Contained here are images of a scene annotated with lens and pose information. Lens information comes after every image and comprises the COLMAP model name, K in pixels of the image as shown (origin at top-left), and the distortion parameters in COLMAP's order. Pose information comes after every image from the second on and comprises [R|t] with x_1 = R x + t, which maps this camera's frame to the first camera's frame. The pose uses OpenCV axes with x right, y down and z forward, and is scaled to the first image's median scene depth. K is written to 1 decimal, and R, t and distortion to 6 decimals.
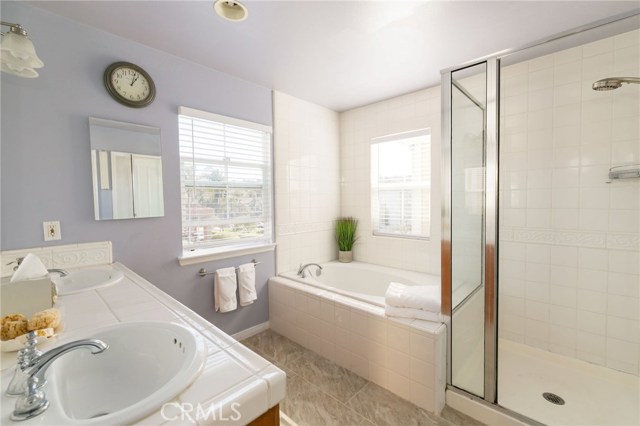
lens RADIAL K [[275.5, 0, 321.0], [0, 275.5, 209.6], [0, 0, 1]] dist [0.001271, 0.000360]
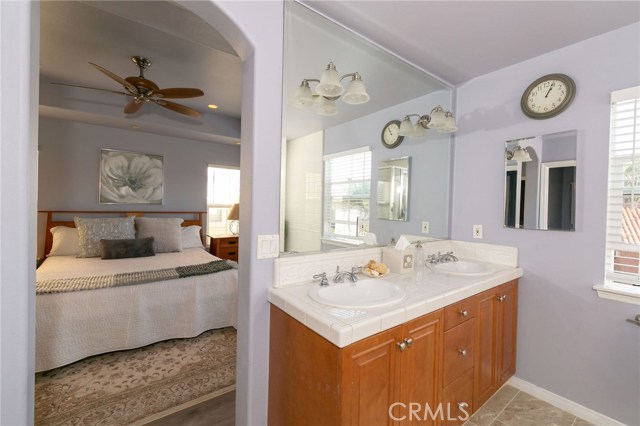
lens RADIAL K [[275.5, 0, 321.0], [0, 275.5, 209.6], [0, 0, 1]] dist [0.001271, 0.000360]
pose [[-0.161342, 0.018055, -0.986733, 0.330358], [-0.059321, 0.997847, 0.027958, -0.016471], [0.985114, 0.063045, -0.159924, 0.283124]]
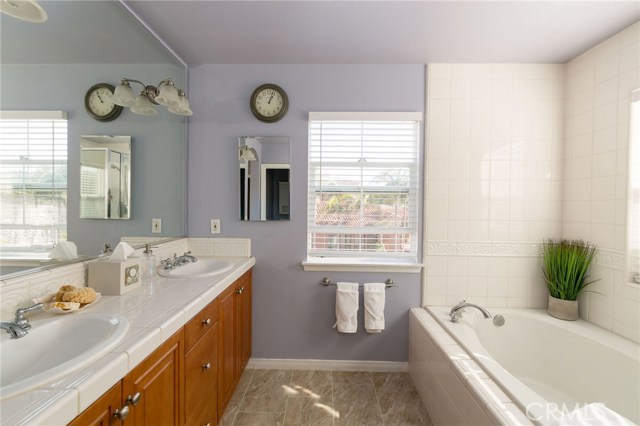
lens RADIAL K [[278.2, 0, 320.5], [0, 278.2, 210.5], [0, 0, 1]] dist [0.001252, 0.000438]
pose [[0.669500, 0.031520, -0.742143, 0.236330], [-0.045885, 0.998946, 0.001033, -0.015965], [0.741394, 0.033362, 0.670240, 0.302864]]
